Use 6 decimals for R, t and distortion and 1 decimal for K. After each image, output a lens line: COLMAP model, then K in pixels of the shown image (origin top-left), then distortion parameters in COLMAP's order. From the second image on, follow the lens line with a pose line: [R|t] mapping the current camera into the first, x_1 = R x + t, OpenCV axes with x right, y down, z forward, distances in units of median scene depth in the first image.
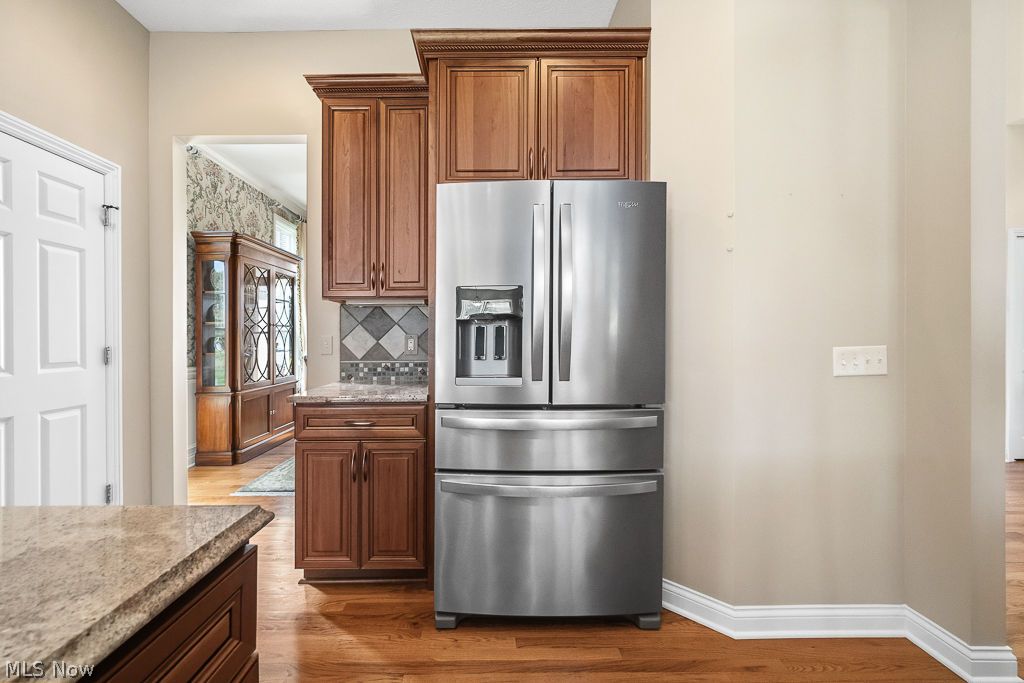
lens RADIAL K [[412.3, 0, 508.1], [0, 412.3, 343.6], [0, 0, 1]] dist [-0.001926, -0.000106]
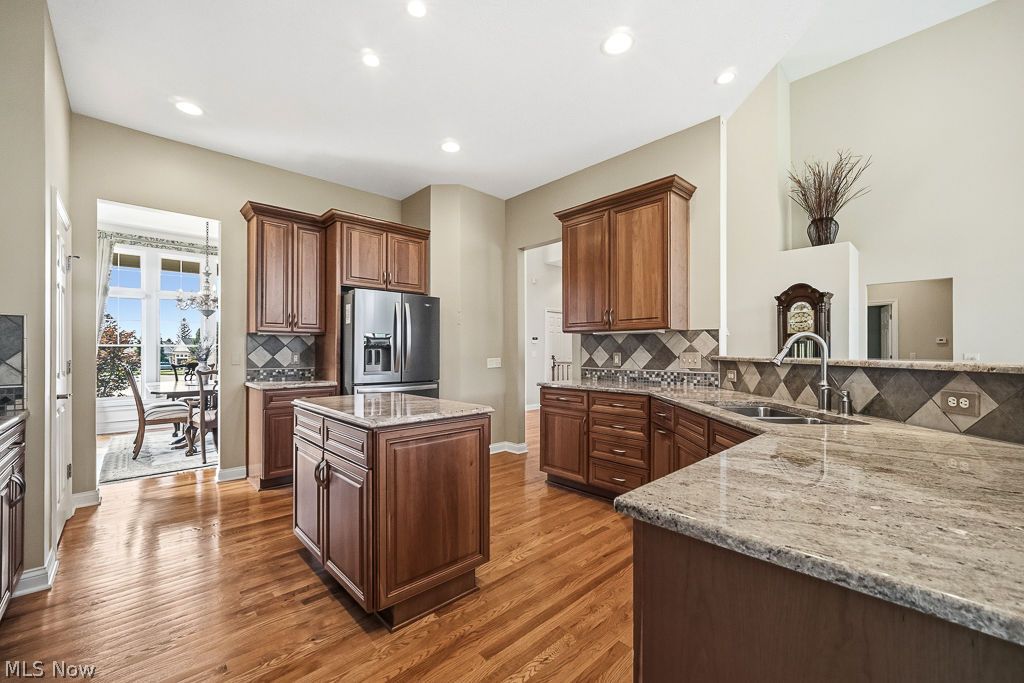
lens RADIAL K [[407.0, 0, 508.4], [0, 407.0, 345.0], [0, 0, 1]] dist [0.007547, -0.000078]
pose [[0.728662, 0.020298, 0.684573, -0.848301], [0.003123, 0.999452, -0.032958, 0.006258], [-0.684867, 0.026153, 0.728199, -0.946503]]
